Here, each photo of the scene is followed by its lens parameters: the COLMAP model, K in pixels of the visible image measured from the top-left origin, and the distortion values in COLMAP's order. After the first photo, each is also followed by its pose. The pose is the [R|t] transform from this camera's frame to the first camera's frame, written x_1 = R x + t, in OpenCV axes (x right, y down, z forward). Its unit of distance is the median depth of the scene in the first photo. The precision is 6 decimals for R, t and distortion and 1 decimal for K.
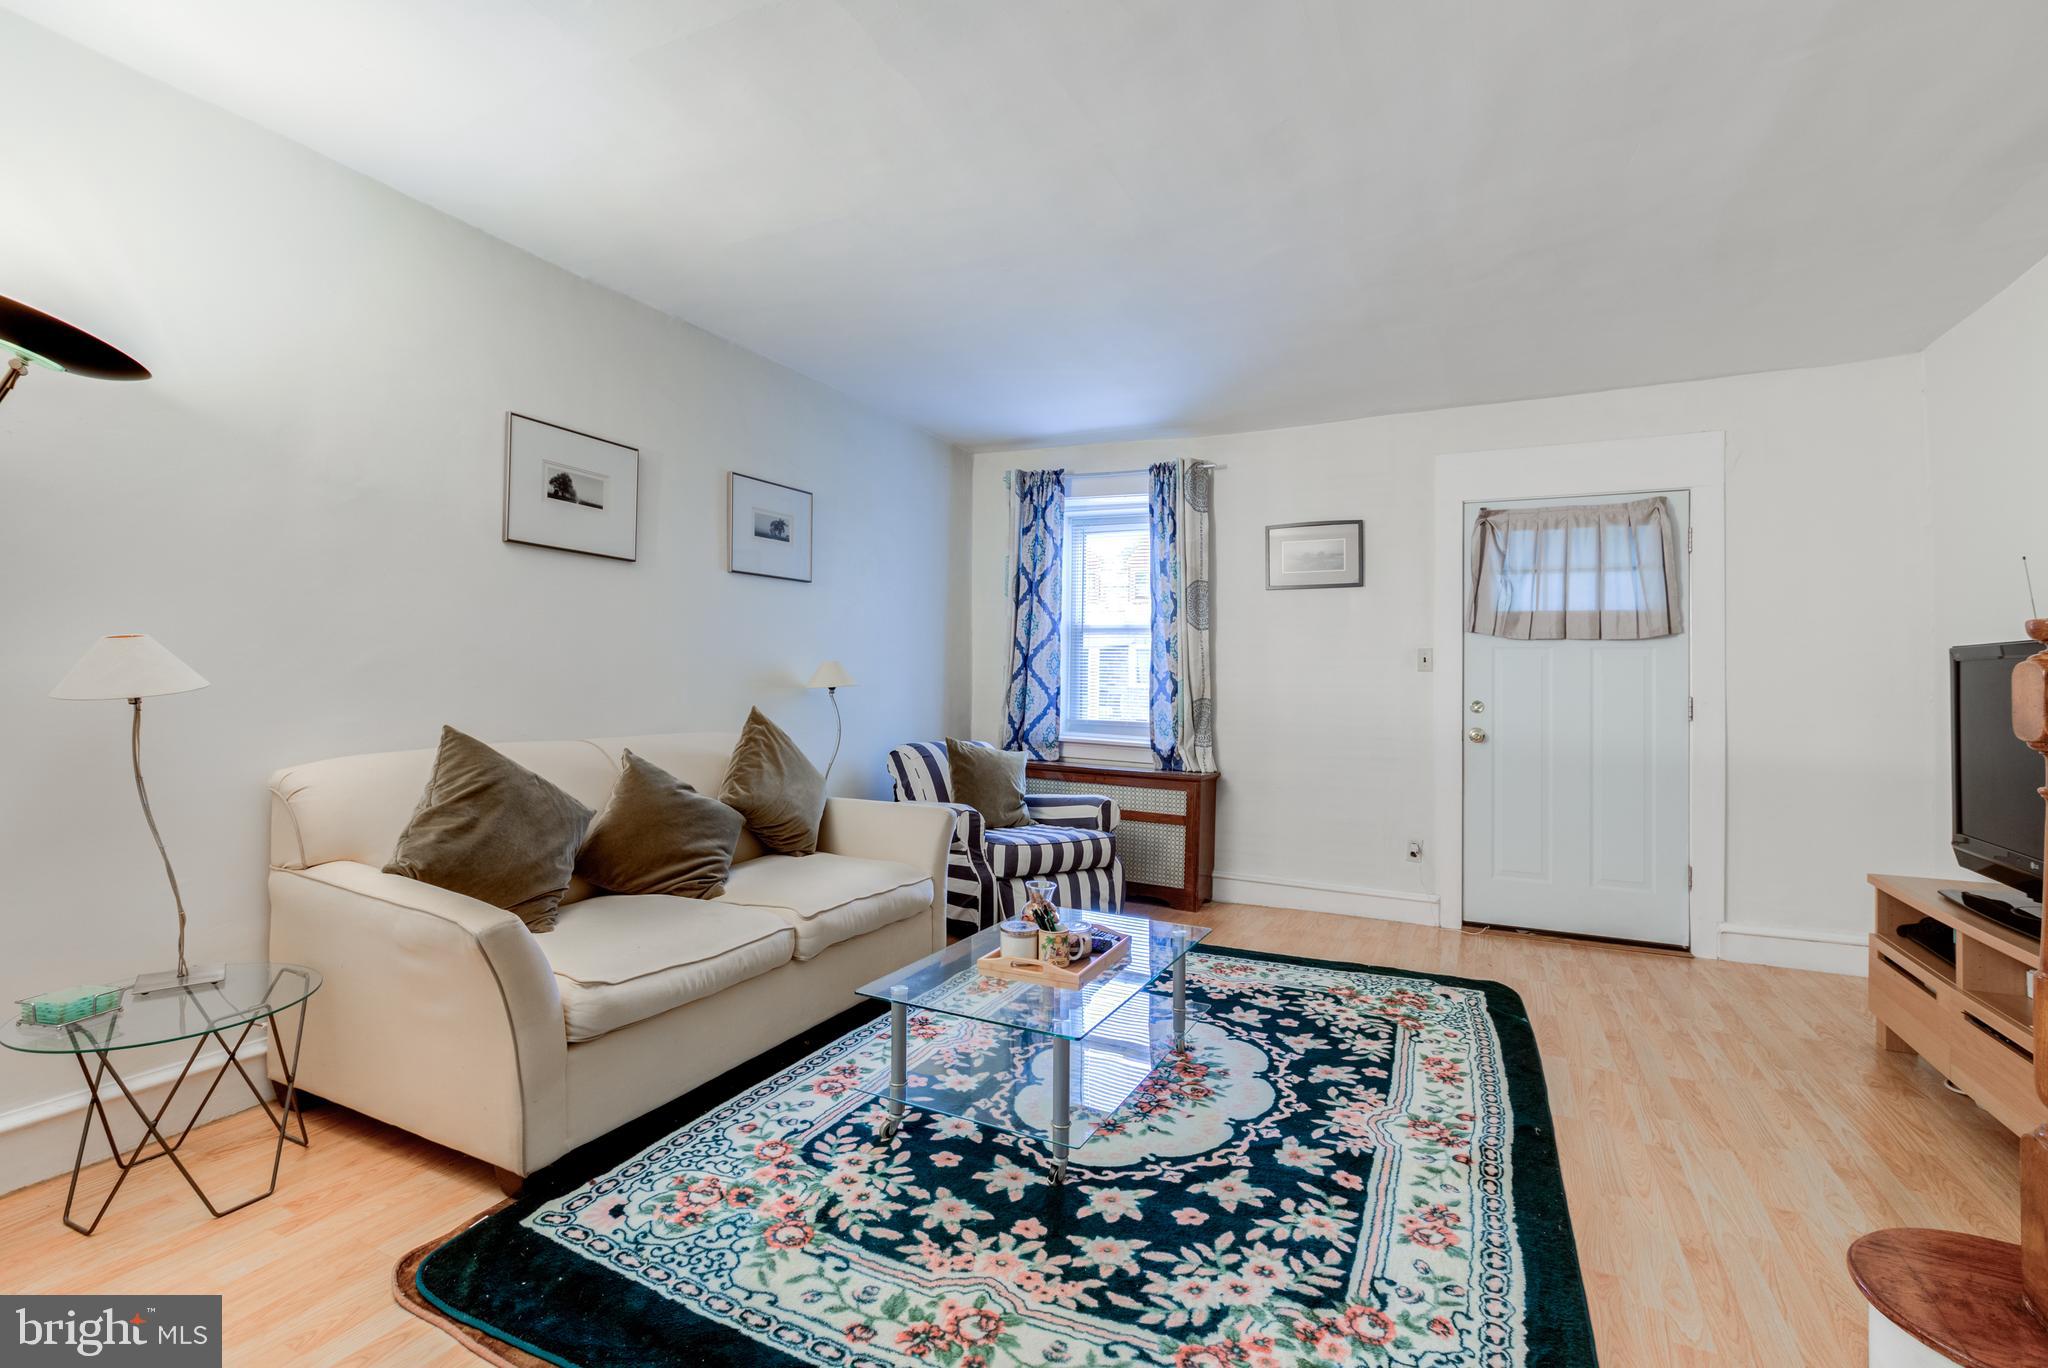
lens RADIAL K [[960.0, 0, 1008.6], [0, 960.0, 667.0], [0, 0, 1]] dist [-0.006127, 0.002817]
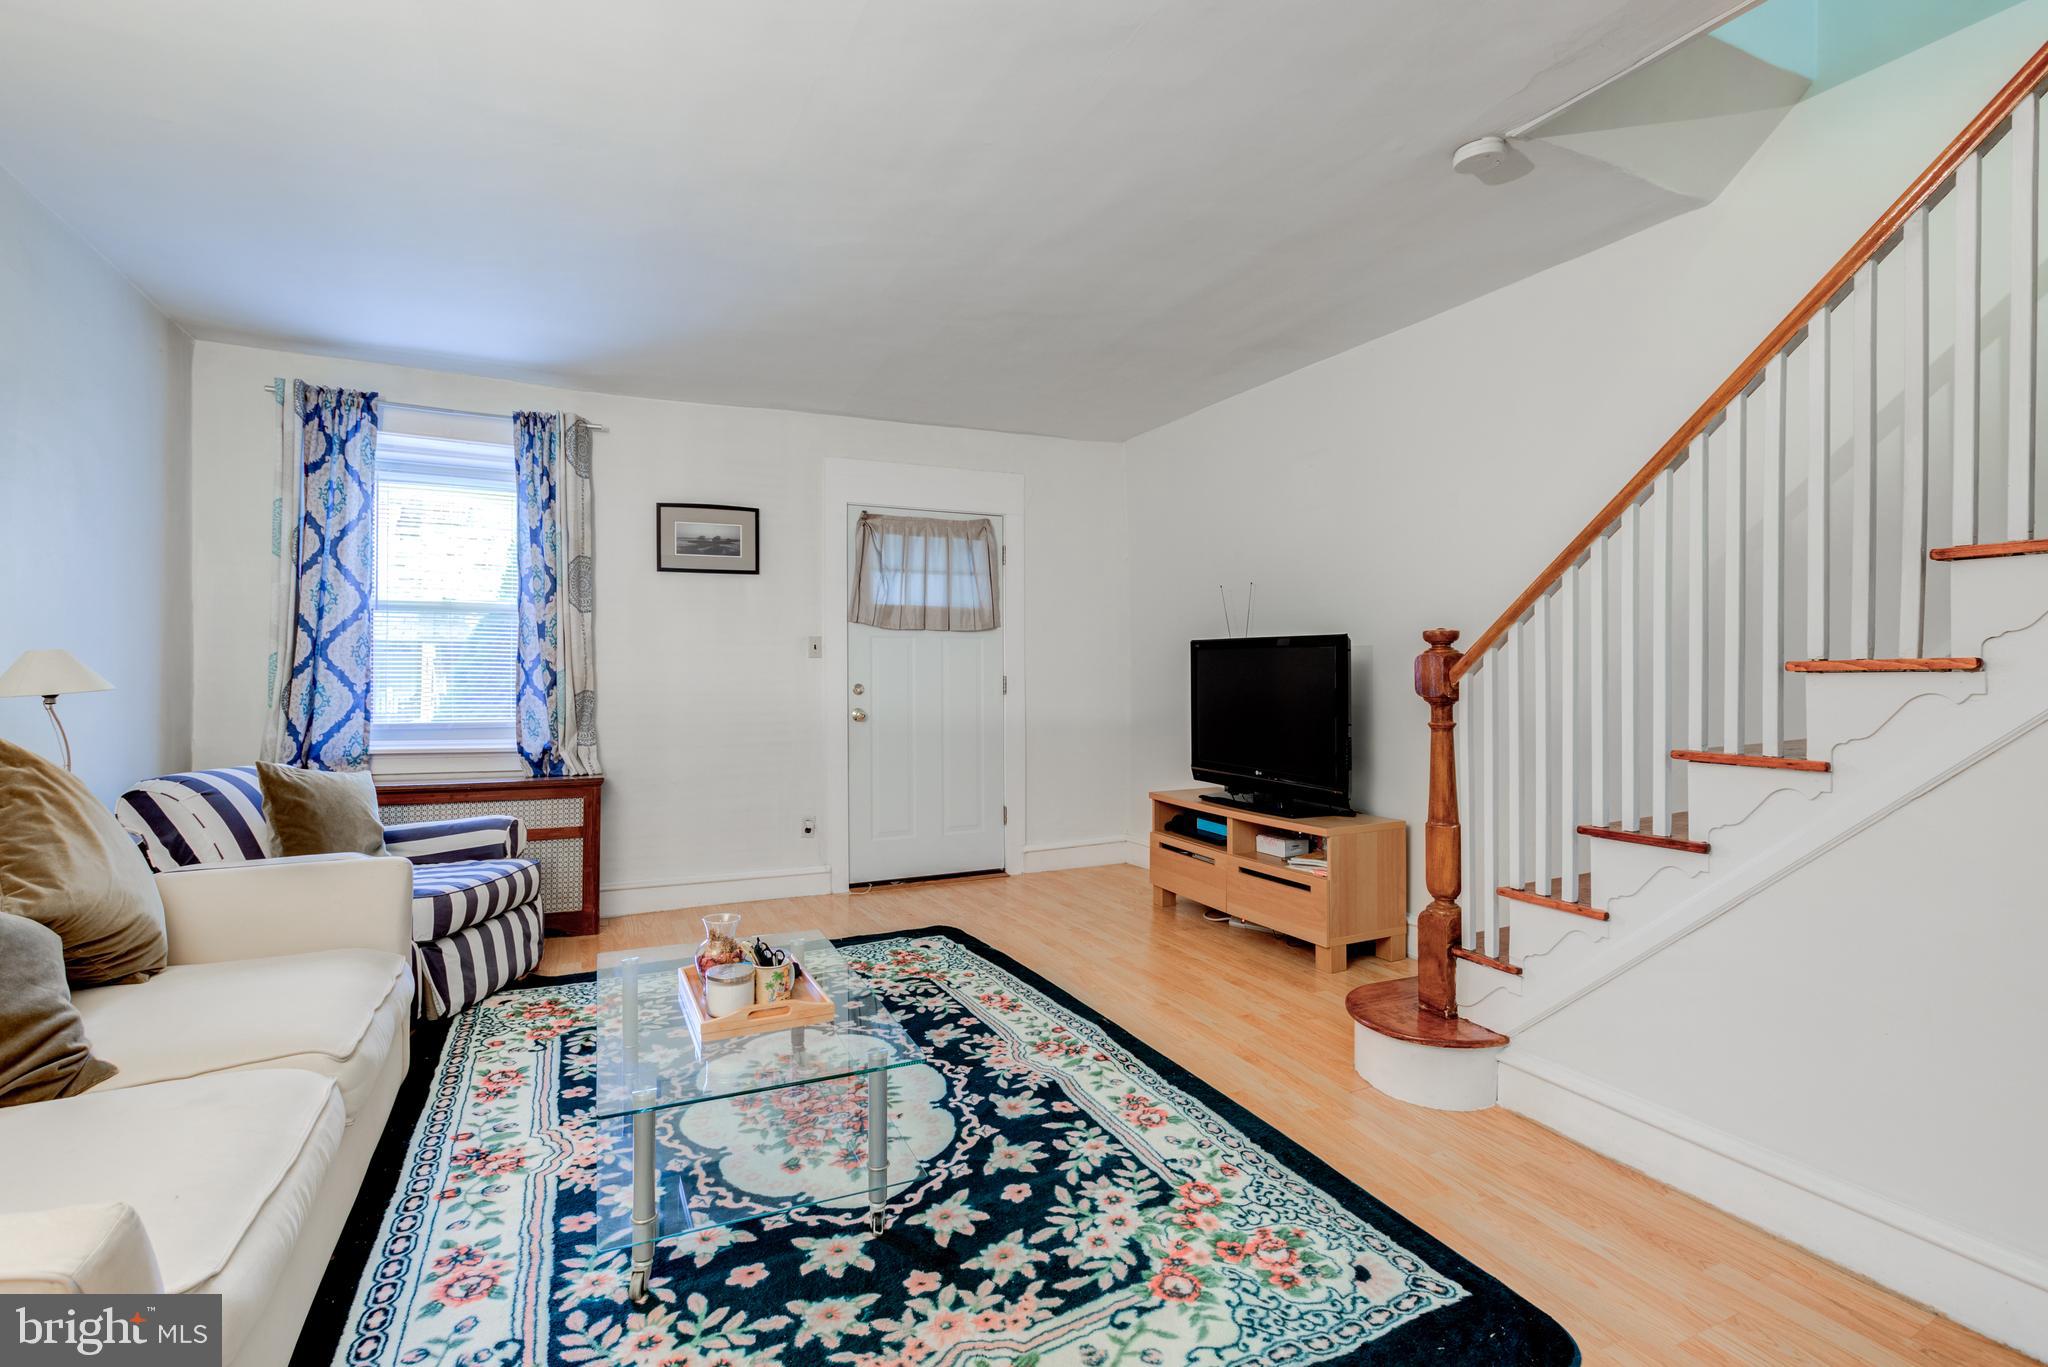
lens RADIAL K [[960.0, 0, 1041.8], [0, 960.0, 656.4], [0, 0, 1]] dist [-0.006127, 0.002817]
pose [[0.605115, -0.007429, 0.796104, -0.441738], [0.002459, 0.999969, 0.007462, -0.006805], [-0.796134, -0.002558, 0.605114, 0.259429]]
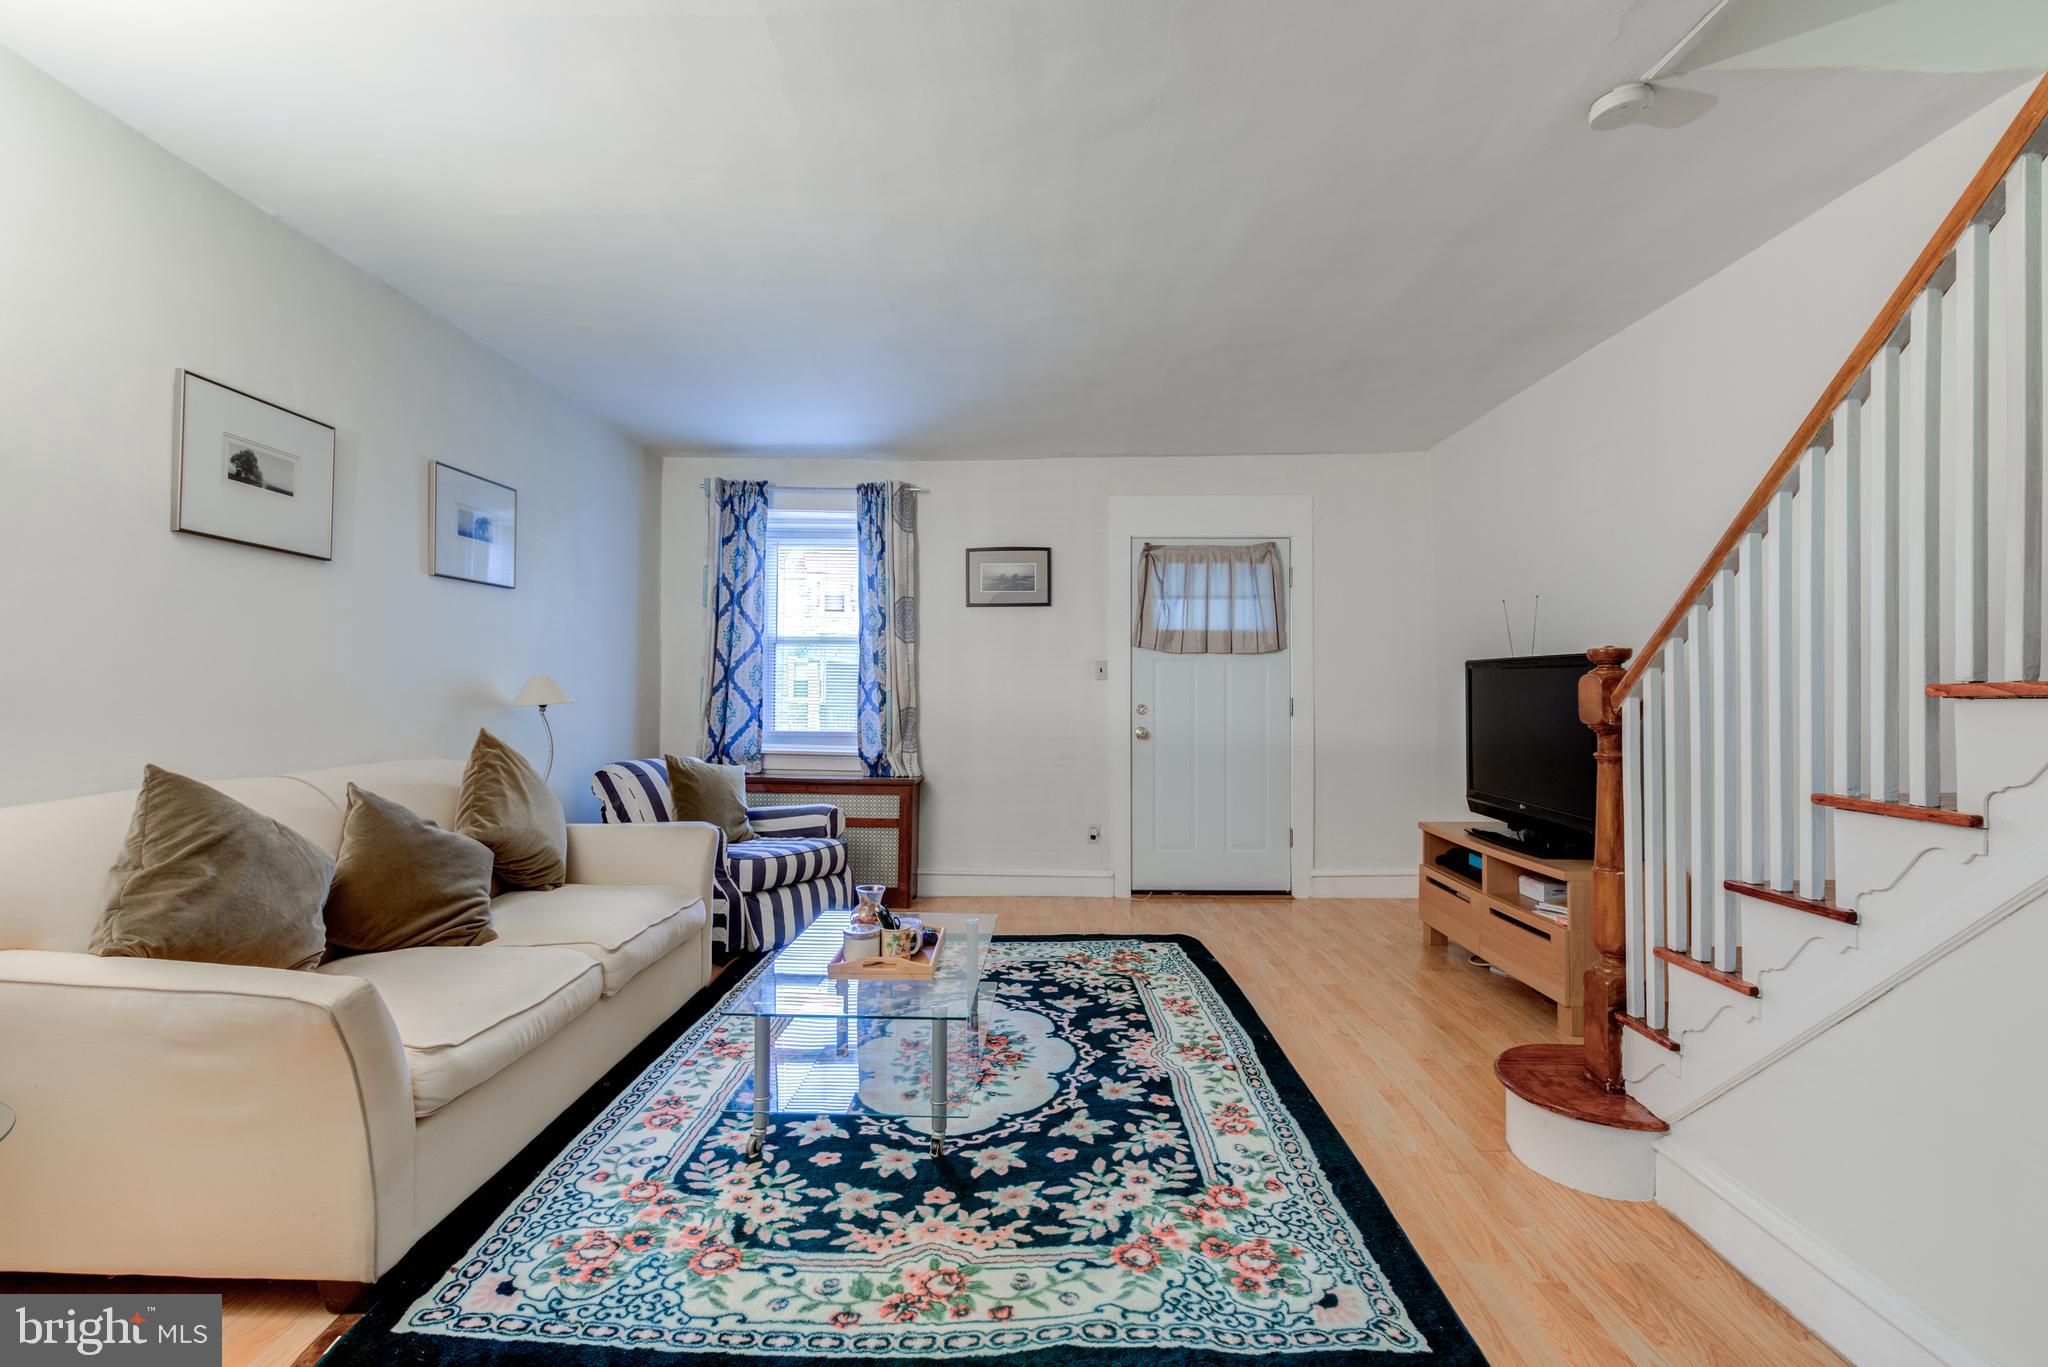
lens RADIAL K [[960.0, 0, 1024.5], [0, 960.0, 665.3], [0, 0, 1]] dist [-0.006127, 0.002817]
pose [[0.902747, -0.004745, 0.430146, -0.253143], [0.008905, 0.999931, -0.007658, -0.007546], [-0.430080, 0.010743, 0.902727, -0.024970]]
